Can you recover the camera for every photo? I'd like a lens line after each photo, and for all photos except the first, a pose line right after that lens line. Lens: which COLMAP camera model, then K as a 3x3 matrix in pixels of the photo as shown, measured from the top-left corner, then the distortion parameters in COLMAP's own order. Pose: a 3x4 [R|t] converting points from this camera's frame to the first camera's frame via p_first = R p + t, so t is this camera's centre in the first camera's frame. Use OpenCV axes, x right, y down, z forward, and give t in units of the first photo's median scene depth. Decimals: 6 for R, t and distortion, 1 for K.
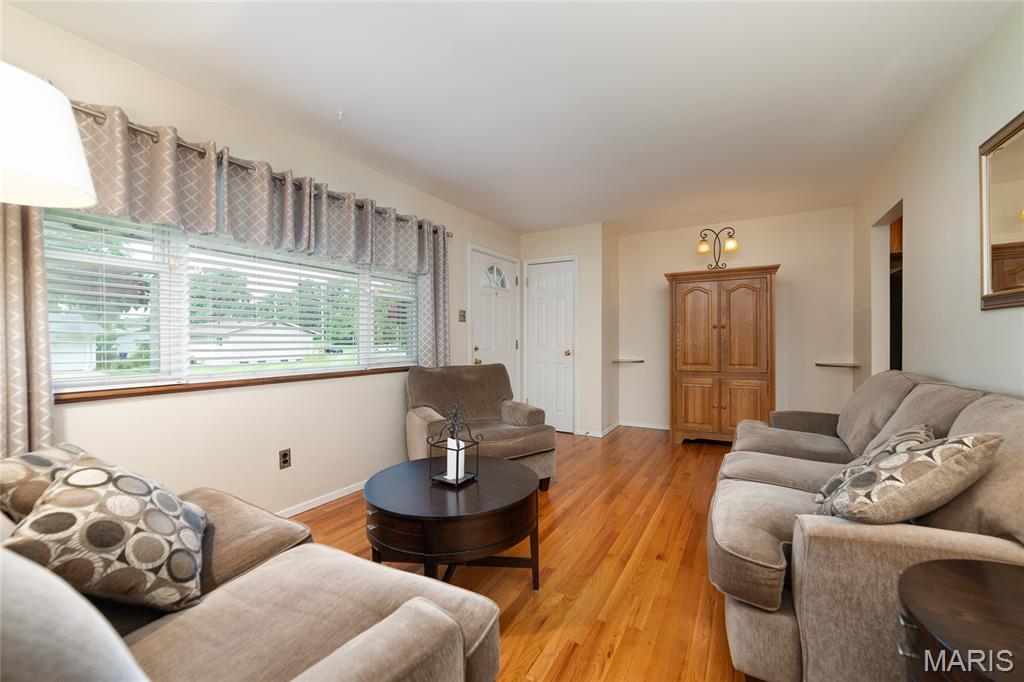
lens RADIAL K [[401.3, 0, 512.6], [0, 401.3, 341.4], [0, 0, 1]] dist [-0.008985, 0.002151]
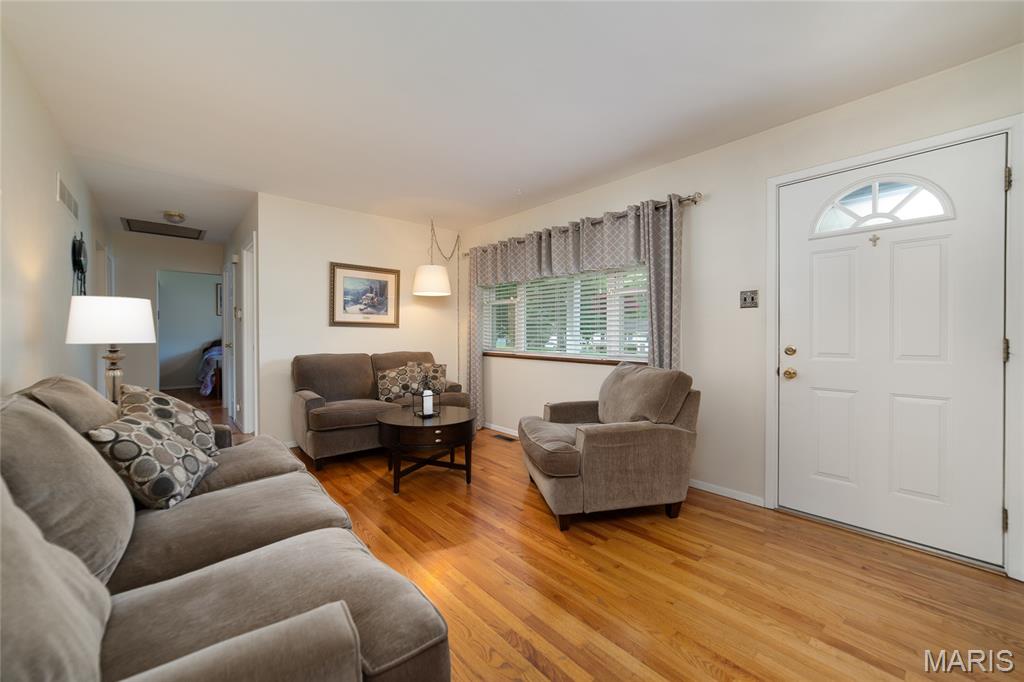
lens RADIAL K [[401.3, 0, 516.4], [0, 401.3, 335.0], [0, 0, 1]] dist [-0.008985, 0.002151]
pose [[-0.304244, 0.008226, -0.952559, 0.849138], [-0.005248, 0.999933, 0.010311, -0.013196], [0.952580, 0.008136, -0.304180, 1.158450]]
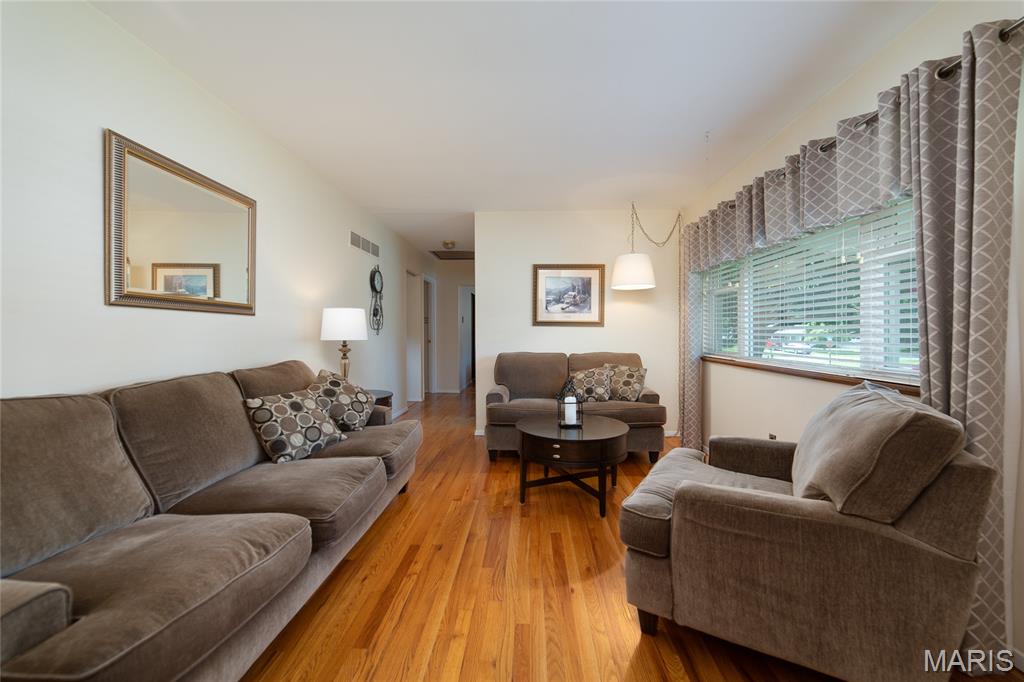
lens RADIAL K [[401.3, 0, 517.7], [0, 401.3, 334.8], [0, 0, 1]] dist [-0.008985, 0.002151]
pose [[-0.879070, 0.008872, -0.476611, 0.466307], [0.003568, 0.999921, 0.012033, -0.011401], [0.476680, 0.008878, -0.879032, 1.375440]]
